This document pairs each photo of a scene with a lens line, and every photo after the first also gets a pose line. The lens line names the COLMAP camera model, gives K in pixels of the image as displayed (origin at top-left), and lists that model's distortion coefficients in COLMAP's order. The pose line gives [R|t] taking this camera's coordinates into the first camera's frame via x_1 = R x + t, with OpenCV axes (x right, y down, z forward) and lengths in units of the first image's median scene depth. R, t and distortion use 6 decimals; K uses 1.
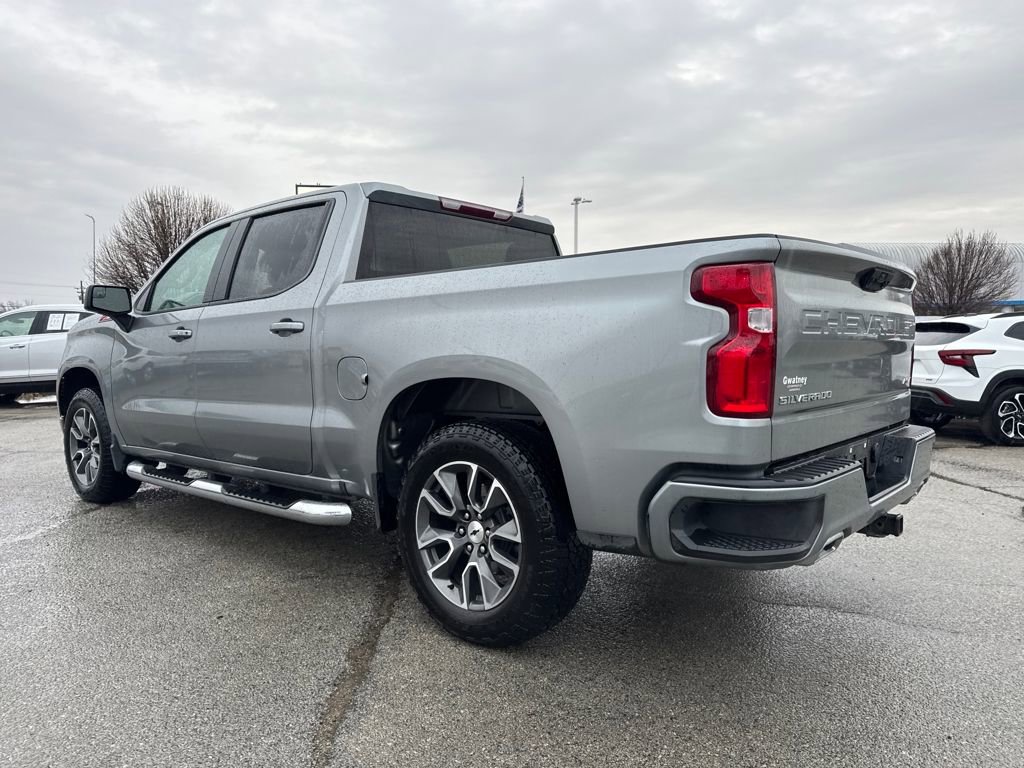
lens RADIAL K [[822.2, 0, 511.3], [0, 822.2, 387.2], [0, 0, 1]] dist [0.008520, -0.004200]
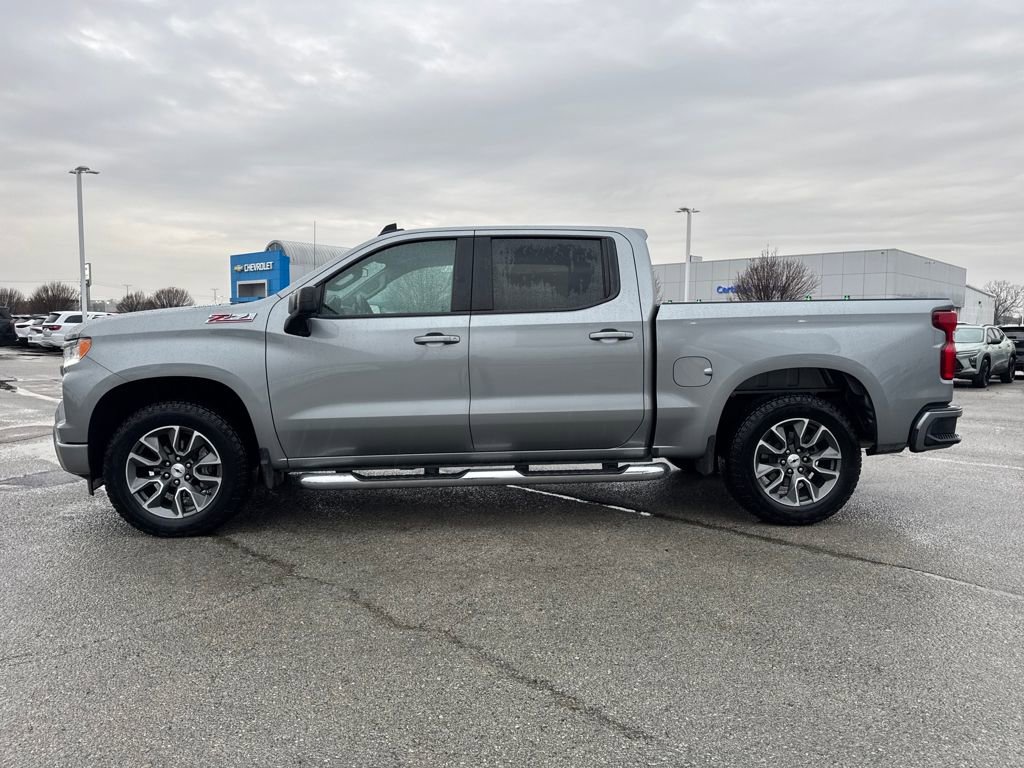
lens RADIAL K [[763.4, 0, 512.7], [0, 763.4, 383.1], [0, 0, 1]] dist [0.018034, -0.007880]
pose [[0.663028, -0.060258, 0.746165, -0.177023], [0.038673, 0.998181, 0.046246, -0.008373], [-0.747595, -0.001806, 0.664153, 0.044630]]
